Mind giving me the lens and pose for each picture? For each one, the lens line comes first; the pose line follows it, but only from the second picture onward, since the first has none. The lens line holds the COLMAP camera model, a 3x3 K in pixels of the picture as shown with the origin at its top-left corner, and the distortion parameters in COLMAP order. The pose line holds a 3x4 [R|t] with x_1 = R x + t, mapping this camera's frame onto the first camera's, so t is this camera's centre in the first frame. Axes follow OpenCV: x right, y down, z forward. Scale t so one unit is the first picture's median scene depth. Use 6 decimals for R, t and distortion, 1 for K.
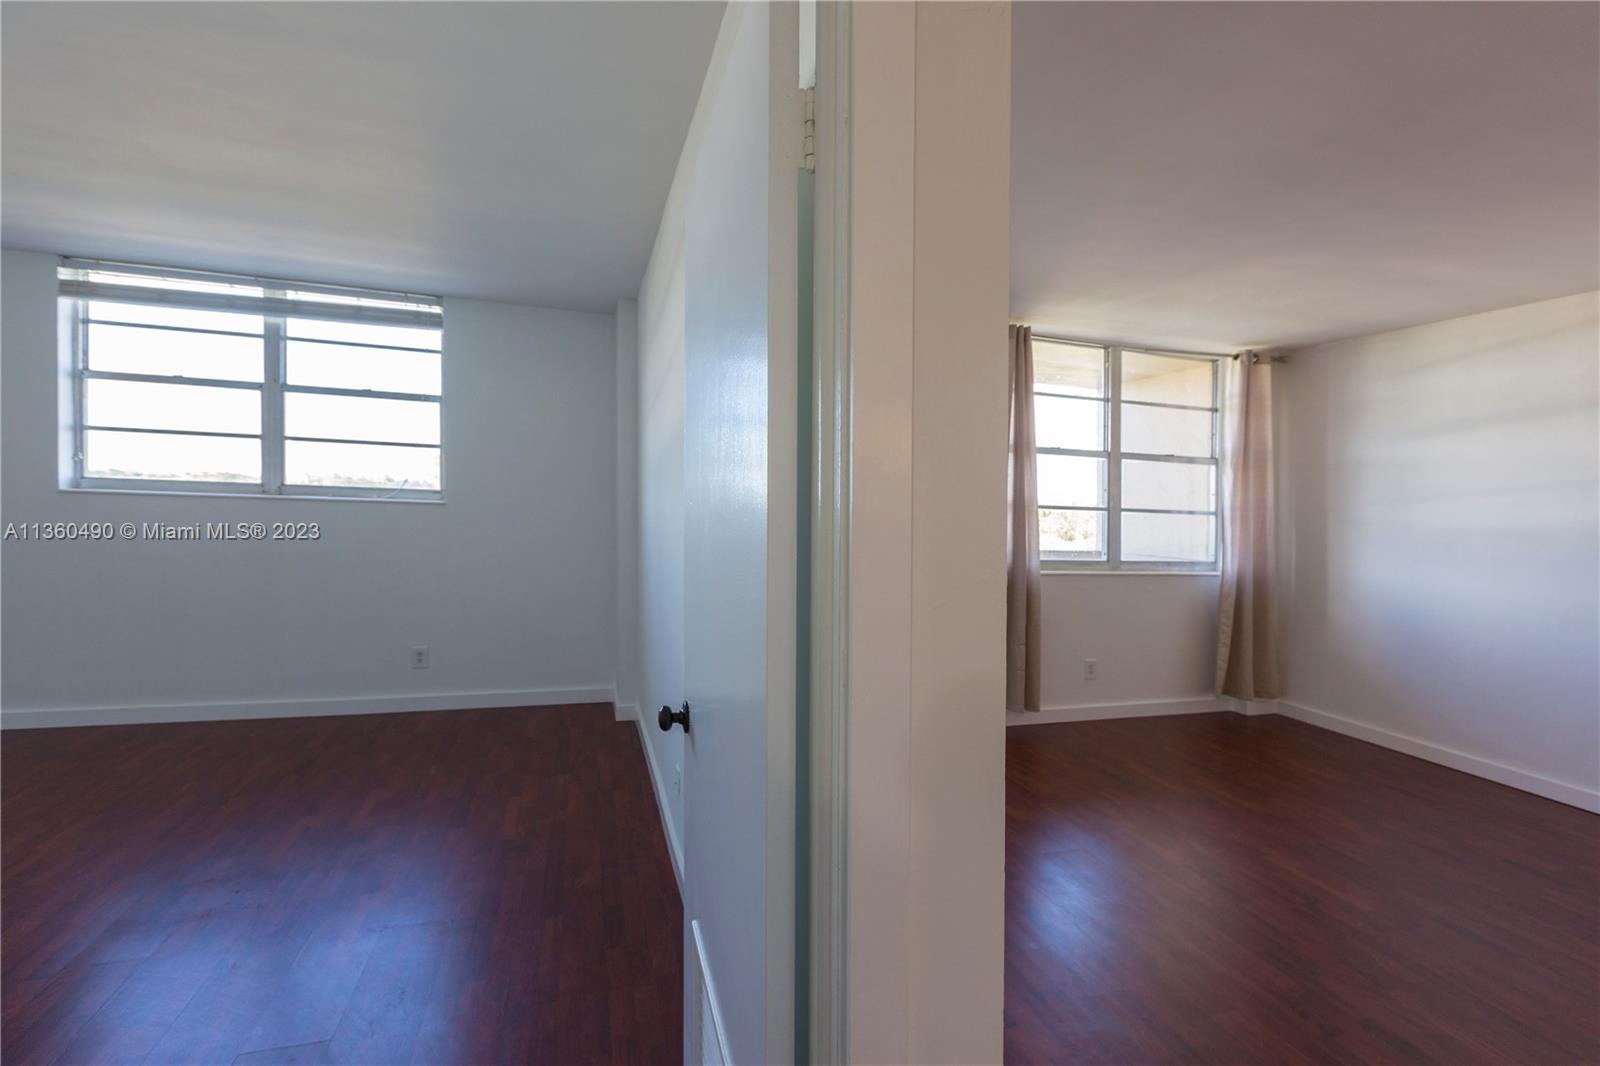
lens RADIAL K [[711.8, 0, 798.8], [0, 711.8, 516.9], [0, 0, 1]] dist [0.002173, -0.000094]
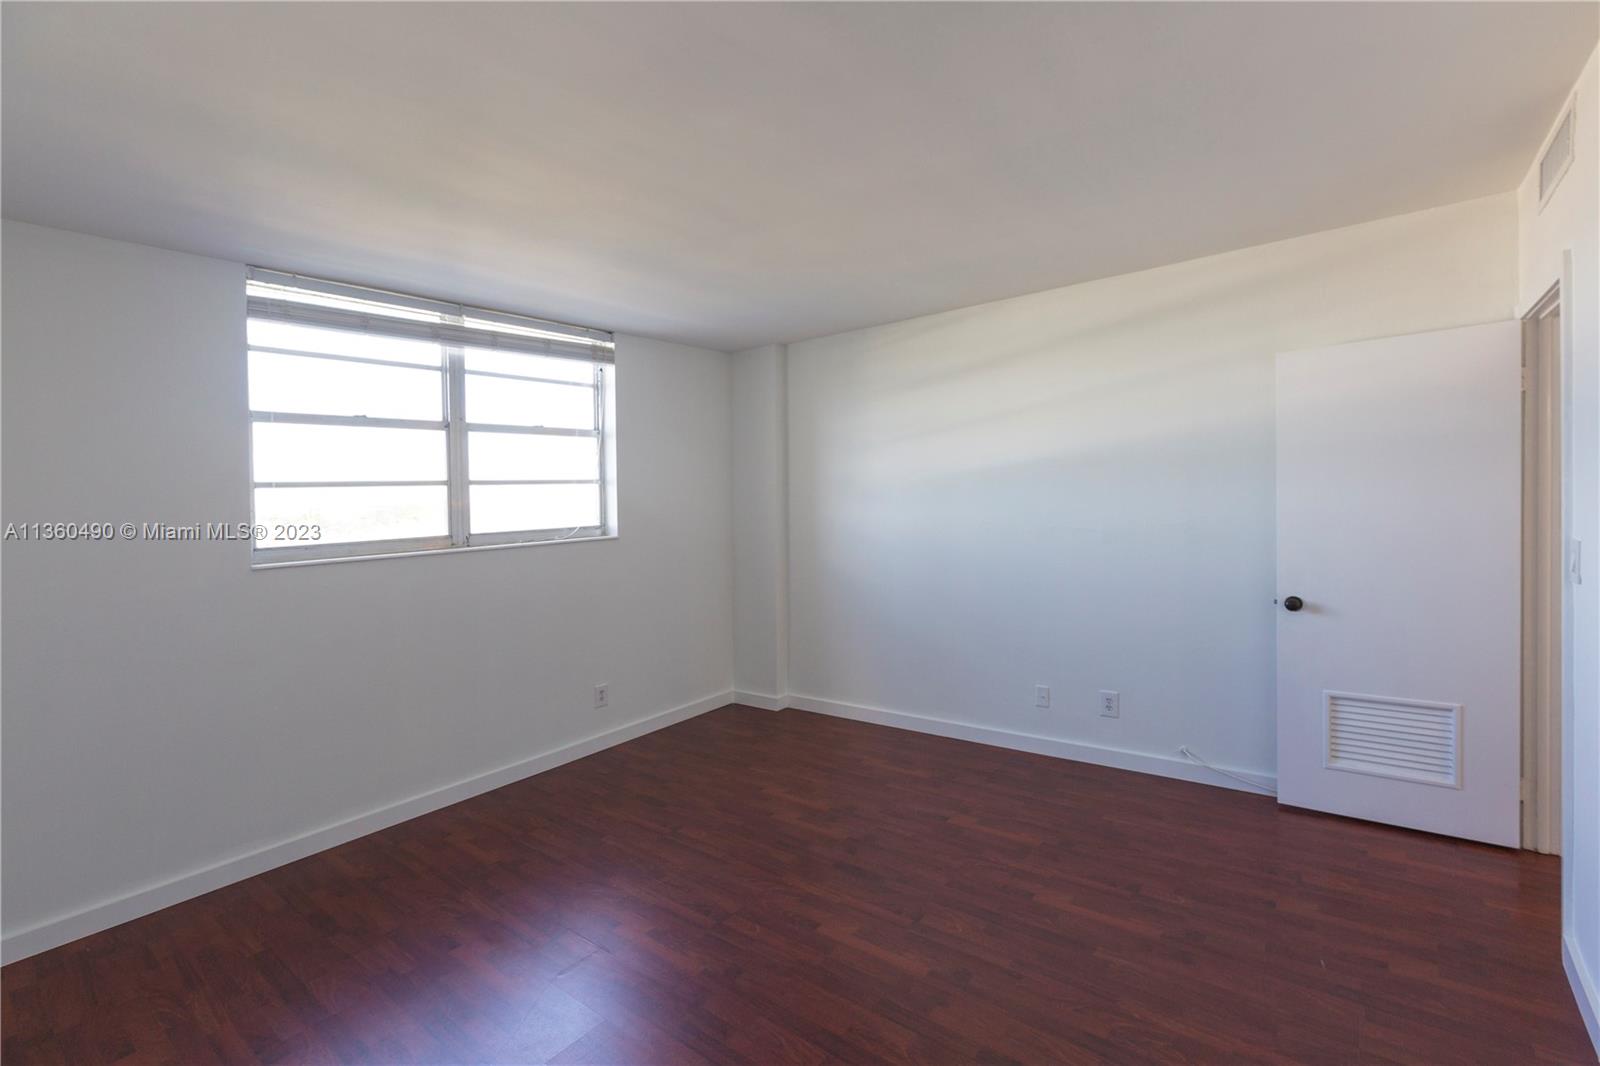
lens RADIAL K [[711.8, 0, 798.8], [0, 711.8, 516.9], [0, 0, 1]] dist [0.002173, -0.000094]
pose [[0.826950, -0.079301, 0.556655, -0.883238], [0.064834, 0.996849, 0.045695, -0.082180], [-0.558525, -0.001697, 0.829486, 0.027399]]
